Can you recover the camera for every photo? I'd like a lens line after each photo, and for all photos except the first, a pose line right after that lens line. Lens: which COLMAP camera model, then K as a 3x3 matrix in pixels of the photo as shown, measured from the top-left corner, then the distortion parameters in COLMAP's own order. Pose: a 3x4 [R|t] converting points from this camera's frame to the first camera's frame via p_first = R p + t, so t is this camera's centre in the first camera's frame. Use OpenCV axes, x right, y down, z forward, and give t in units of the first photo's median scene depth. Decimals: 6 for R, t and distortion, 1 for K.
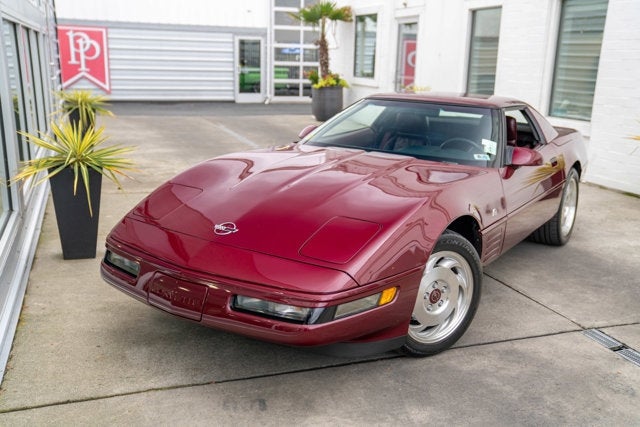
lens RADIAL K [[600.6, 0, 320.0], [0, 600.6, 213.5], [0, 0, 1]] dist [-0.027382, 0.120593]
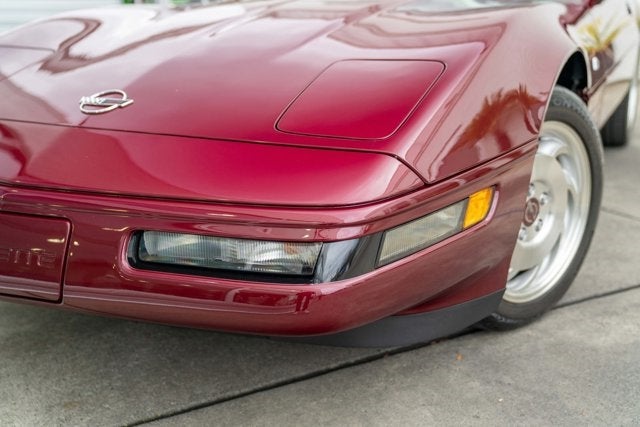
lens RADIAL K [[671.1, 0, 316.3], [0, 671.1, 220.2], [0, 0, 1]] dist [-0.008436, 0.249651]
pose [[0.990459, -0.084804, 0.108620, -0.060823], [0.076965, 0.994250, 0.074448, 0.092195], [-0.114309, -0.065377, 0.991292, 0.466653]]
